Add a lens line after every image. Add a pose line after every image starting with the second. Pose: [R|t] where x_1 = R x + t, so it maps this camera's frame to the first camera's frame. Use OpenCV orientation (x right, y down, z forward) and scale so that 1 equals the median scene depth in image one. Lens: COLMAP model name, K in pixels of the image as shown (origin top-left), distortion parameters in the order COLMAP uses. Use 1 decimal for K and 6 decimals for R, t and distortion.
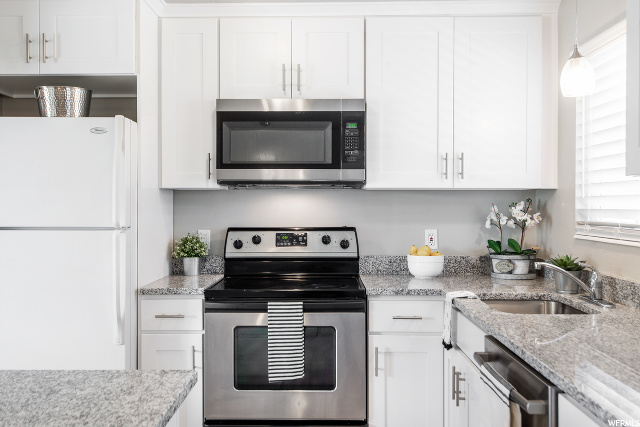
lens RADIAL K [[593.0, 0, 319.4], [0, 593.0, 202.9], [0, 0, 1]] dist [0.006300, 0.003858]
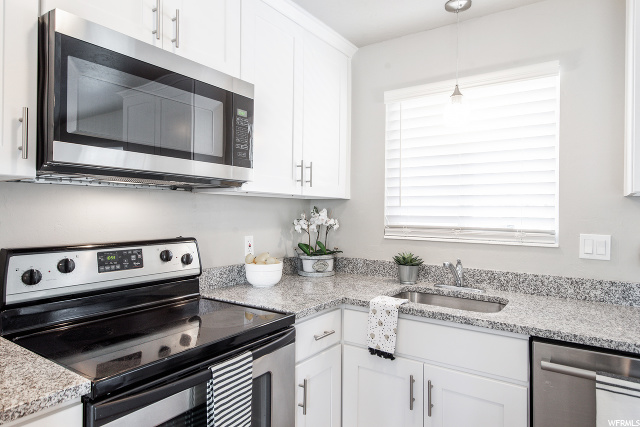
lens RADIAL K [[392.7, 0, 304.1], [0, 392.7, 203.9], [0, 0, 1]] dist [0.002368, 0.000642]
pose [[0.557735, 0.021489, 0.829741, -0.329526], [-0.012473, 0.999769, -0.017508, 0.002013], [-0.829925, -0.000585, 0.557874, 0.603189]]
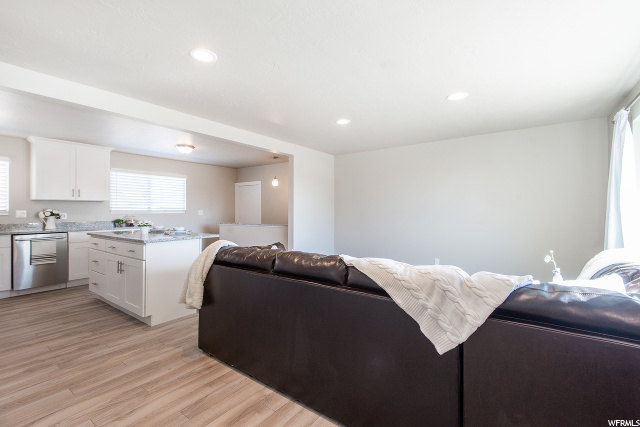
lens RADIAL K [[288.9, 0, 315.3], [0, 288.9, 210.0], [0, 0, 1]] dist [0.002169, 0.000338]
pose [[-0.805505, 0.007652, 0.592540, -1.661732], [0.007470, 0.999968, -0.002760, 0.043065], [-0.592542, 0.002203, -0.805537, 0.866855]]
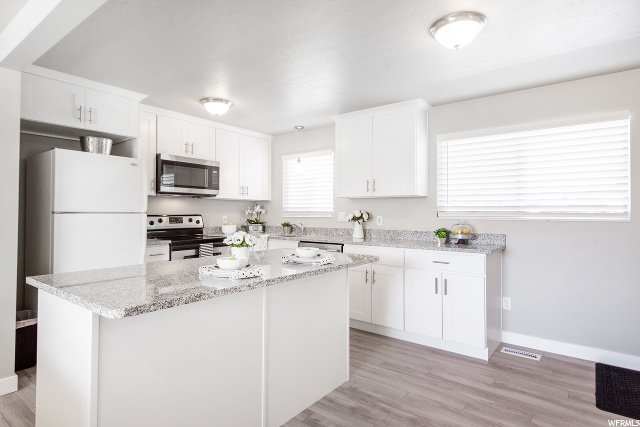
lens RADIAL K [[355.6, 0, 311.1], [0, 355.6, 203.2], [0, 0, 1]] dist [-0.003053, -0.001936]
pose [[0.598987, 0.025742, 0.800345, -0.844933], [-0.005715, 0.999595, -0.027874, 0.035145], [-0.800738, 0.012122, 0.598892, -0.187693]]
